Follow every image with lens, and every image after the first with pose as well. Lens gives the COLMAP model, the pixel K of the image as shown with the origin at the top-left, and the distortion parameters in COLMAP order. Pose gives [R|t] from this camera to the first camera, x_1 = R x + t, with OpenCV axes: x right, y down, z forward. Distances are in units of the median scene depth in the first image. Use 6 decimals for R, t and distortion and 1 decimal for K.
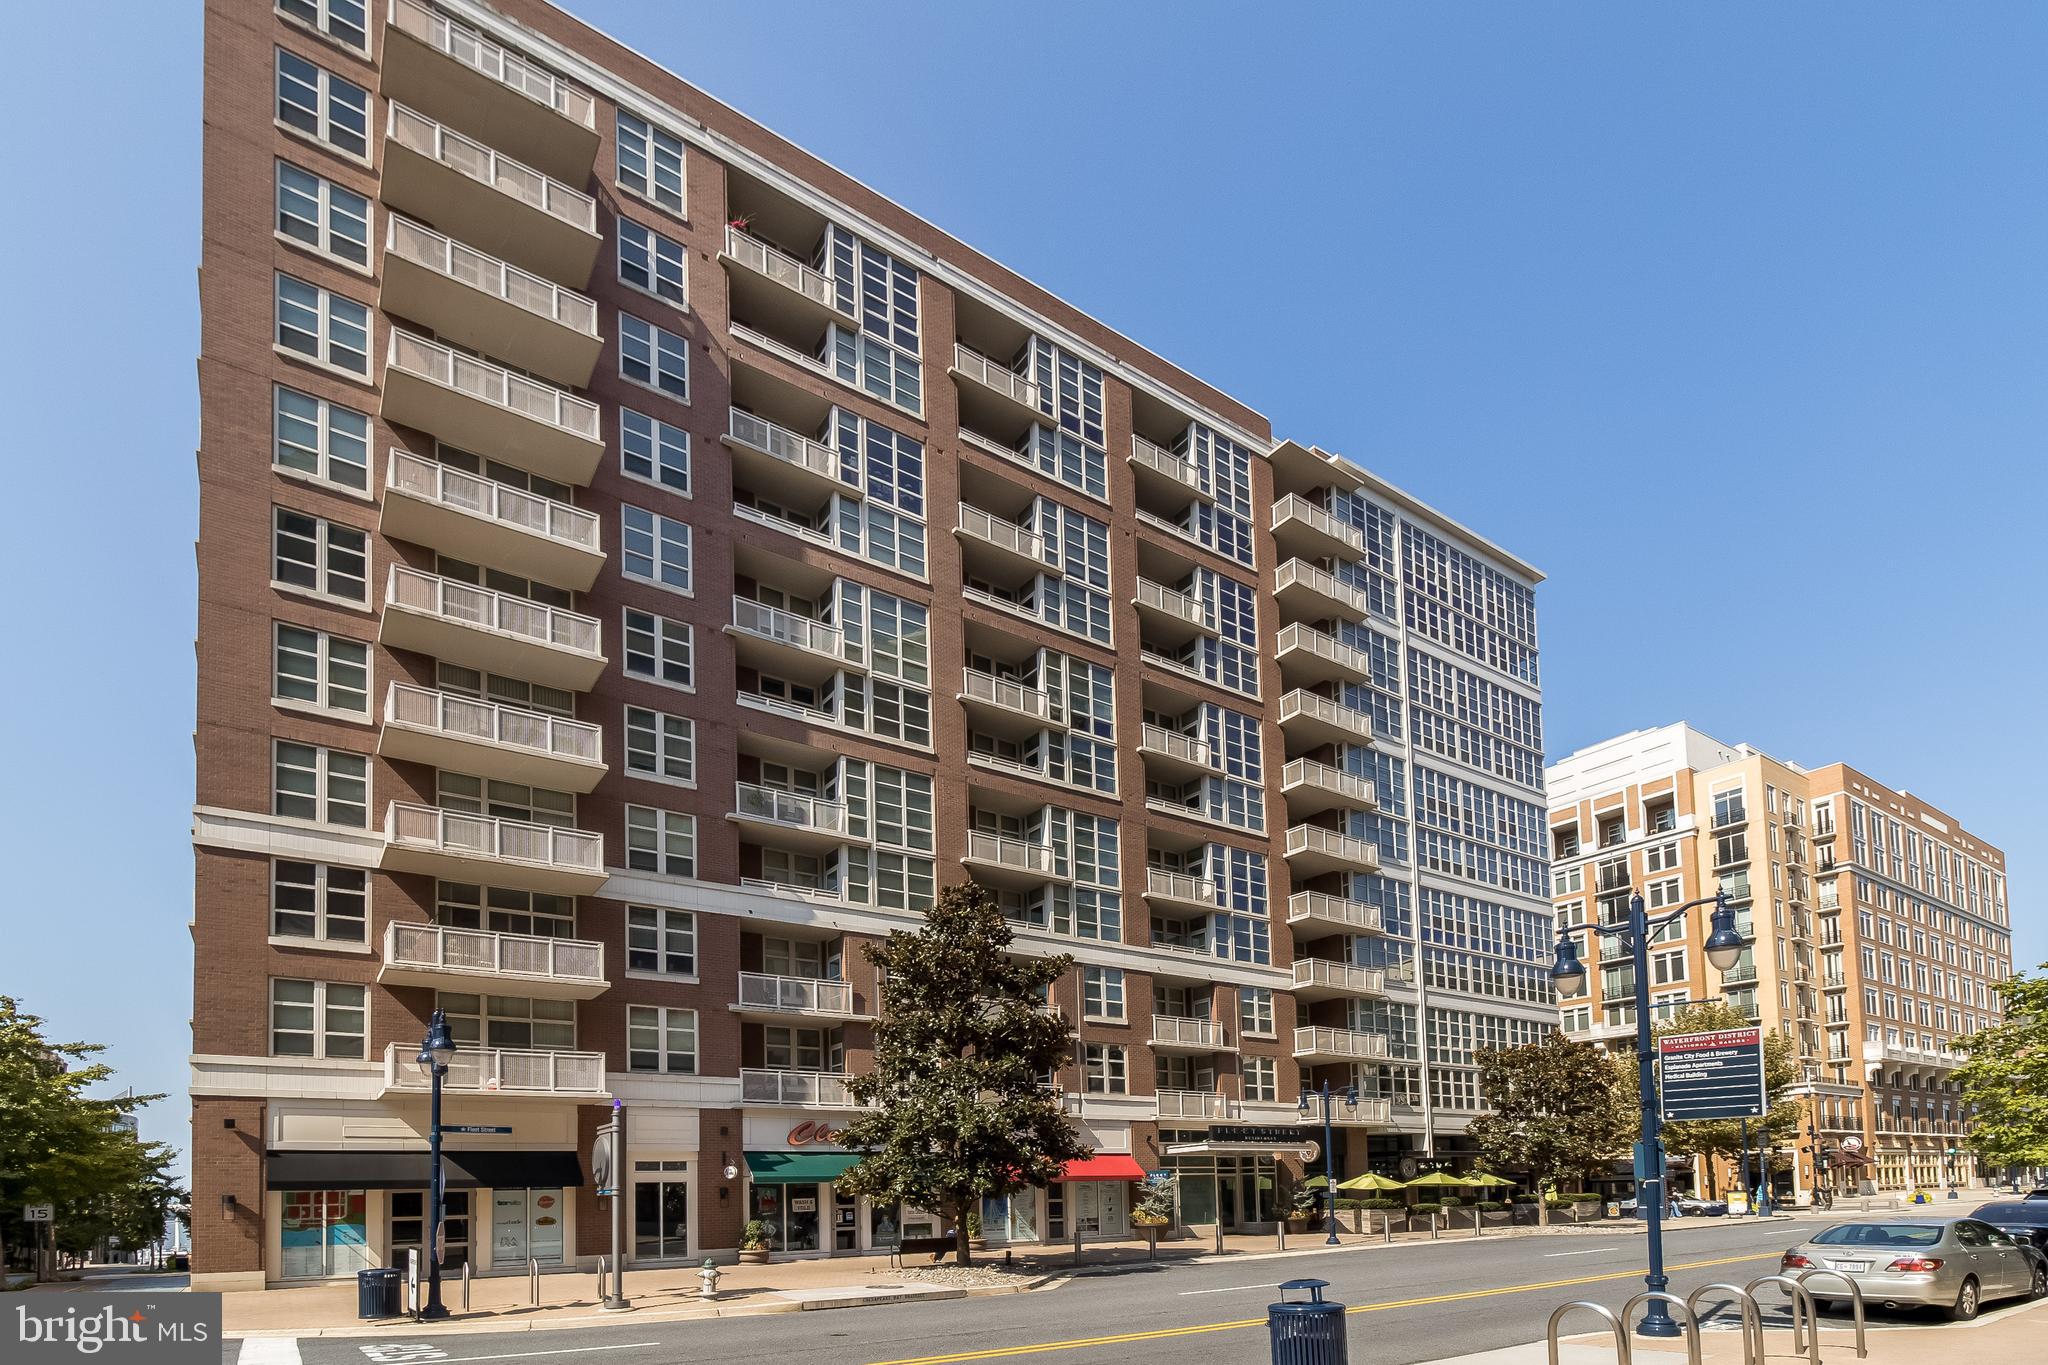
lens RADIAL K [[952.0, 0, 1017.9], [0, 952.0, 673.2], [0, 0, 1]] dist [0.005186, -0.000402]
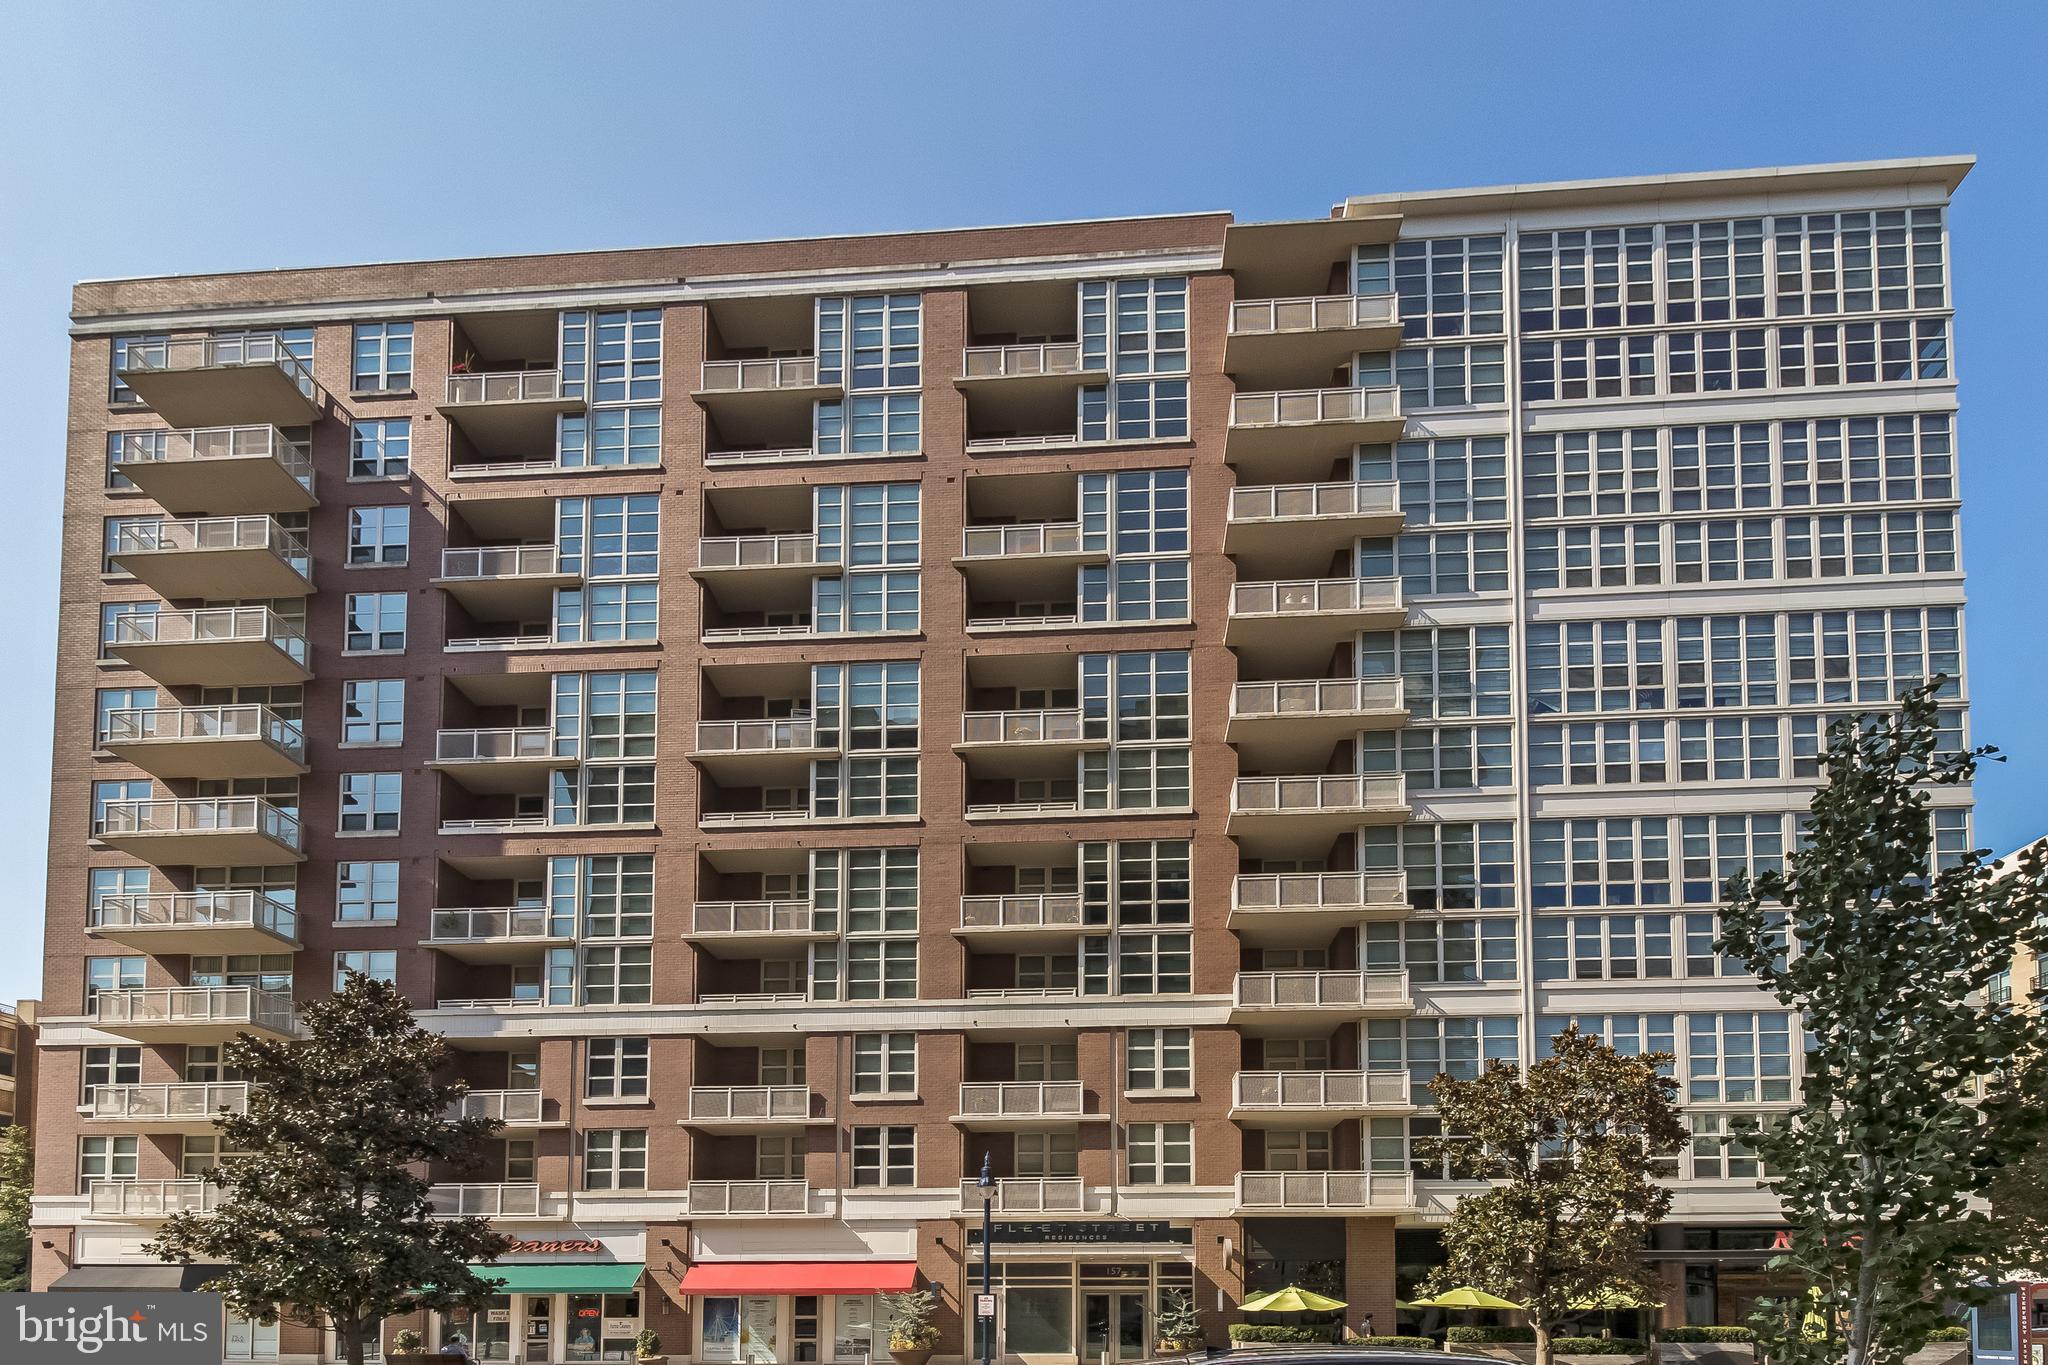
lens RADIAL K [[982.0, 0, 1024.3], [0, 982.0, 866.4], [0, 0, 1]] dist [0.018007, -0.013648]
pose [[0.784833, -0.237243, -0.572497, 0.649717], [0.285620, 0.958327, -0.005576, 0.206845], [0.549962, -0.159141, 0.819888, 0.404851]]
